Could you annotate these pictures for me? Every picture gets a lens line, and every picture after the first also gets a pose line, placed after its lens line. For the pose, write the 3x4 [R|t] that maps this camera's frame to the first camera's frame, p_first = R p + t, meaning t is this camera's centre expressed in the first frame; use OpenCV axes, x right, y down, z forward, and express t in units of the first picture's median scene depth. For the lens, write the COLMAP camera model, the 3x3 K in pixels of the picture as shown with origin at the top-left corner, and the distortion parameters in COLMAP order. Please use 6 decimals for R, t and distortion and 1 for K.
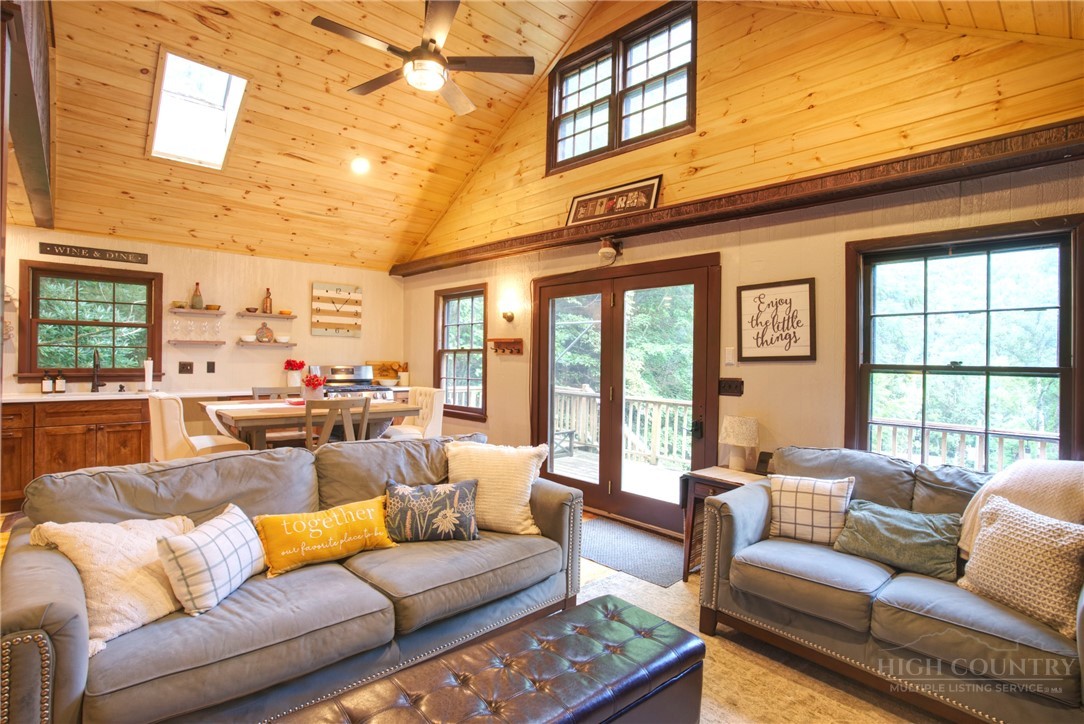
lens RADIAL K [[531.6, 0, 546.9], [0, 531.6, 361.6], [0, 0, 1]] dist [-0.070530, 0.033302]
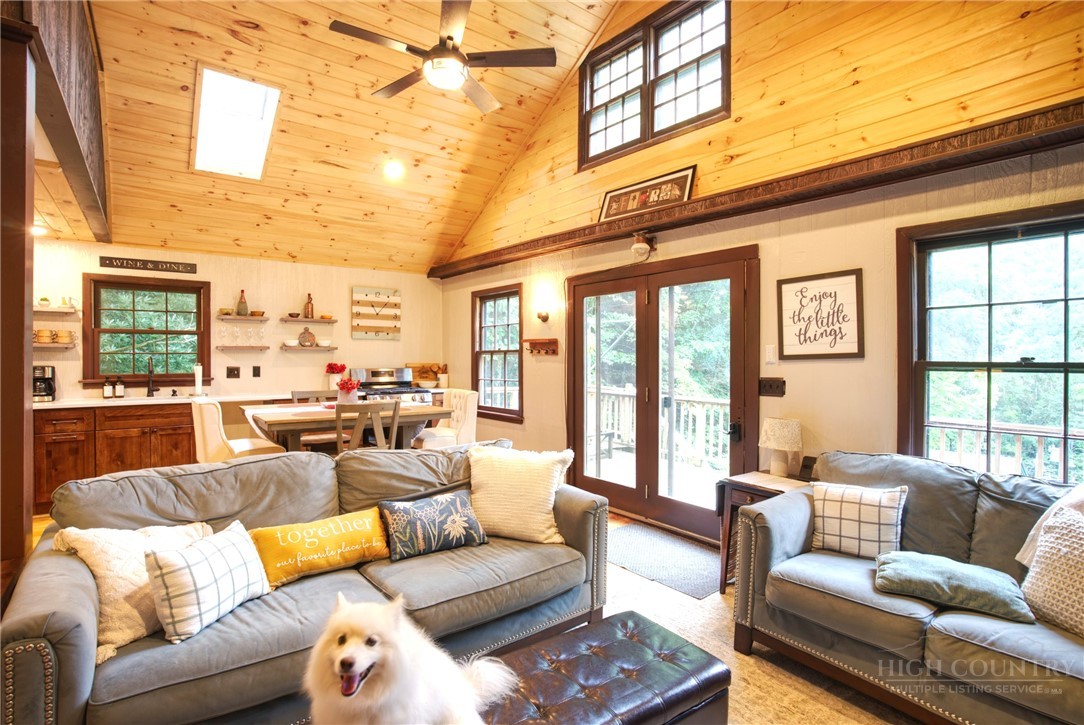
lens RADIAL K [[531.6, 0, 546.9], [0, 531.6, 362.1], [0, 0, 1]] dist [-0.070530, 0.033302]
pose [[0.995670, -0.013113, -0.092026, 0.035389], [0.013394, 0.999907, 0.002435, -0.004011], [0.091986, -0.003657, 0.995754, 0.029663]]
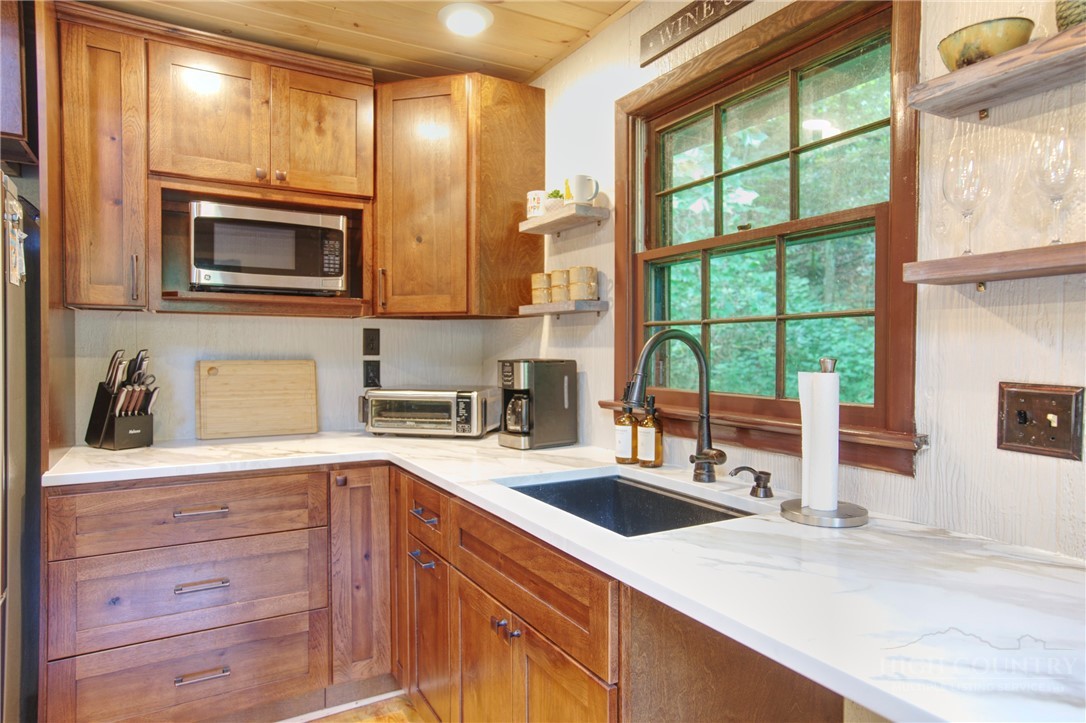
lens RADIAL K [[644.2, 0, 543.0], [0, 644.2, 361.5], [0, 0, 1]] dist [-0.000032, 0.000003]
pose [[-0.226108, -0.002159, -0.974100, -0.676293], [-0.010064, 0.999949, 0.000120, -0.005649], [0.974050, 0.009831, -0.226118, 1.296354]]
